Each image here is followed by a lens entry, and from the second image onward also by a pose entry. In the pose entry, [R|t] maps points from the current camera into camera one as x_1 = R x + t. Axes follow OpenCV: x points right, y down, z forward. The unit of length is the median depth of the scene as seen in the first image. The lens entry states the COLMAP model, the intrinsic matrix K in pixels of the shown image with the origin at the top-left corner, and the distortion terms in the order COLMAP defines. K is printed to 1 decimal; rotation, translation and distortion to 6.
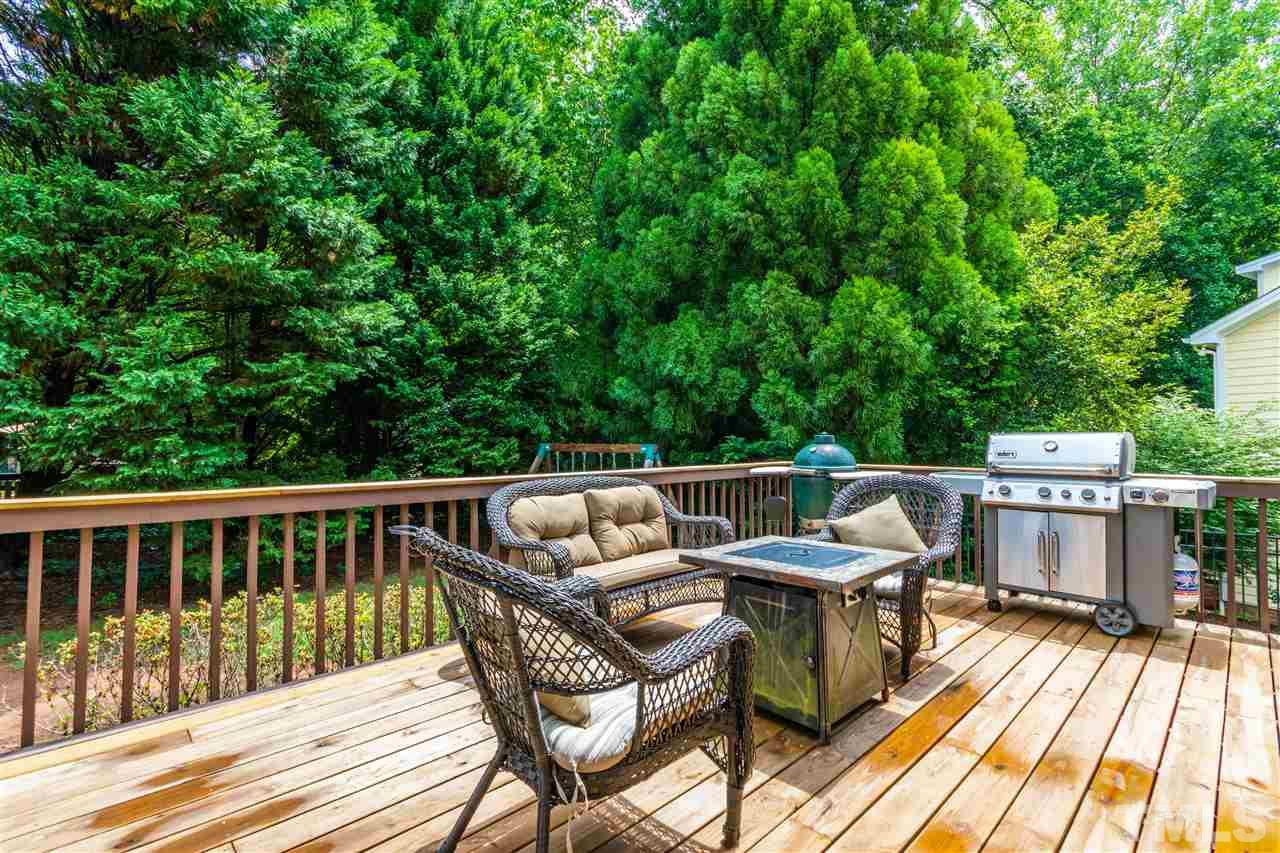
lens RADIAL K [[588.0, 0, 646.6], [0, 588.0, 435.5], [0, 0, 1]] dist [0.008437, 0.000774]
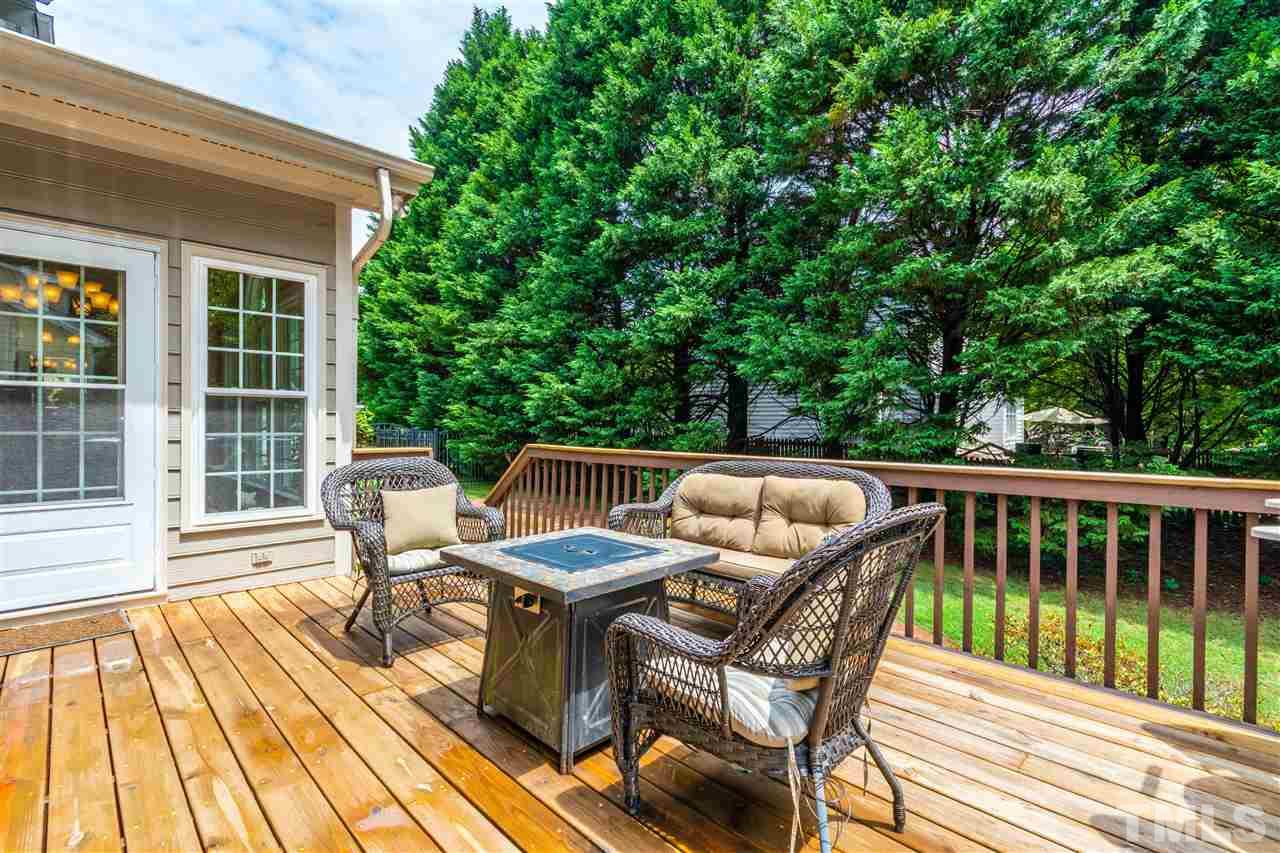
lens RADIAL K [[588.0, 0, 646.1], [0, 588.0, 421.0], [0, 0, 1]] dist [0.008437, 0.000774]
pose [[-0.002636, -0.000738, -0.999996, 0.613341], [0.005448, 0.999985, -0.000752, 0.003934], [0.999982, -0.005450, -0.002632, 0.593462]]
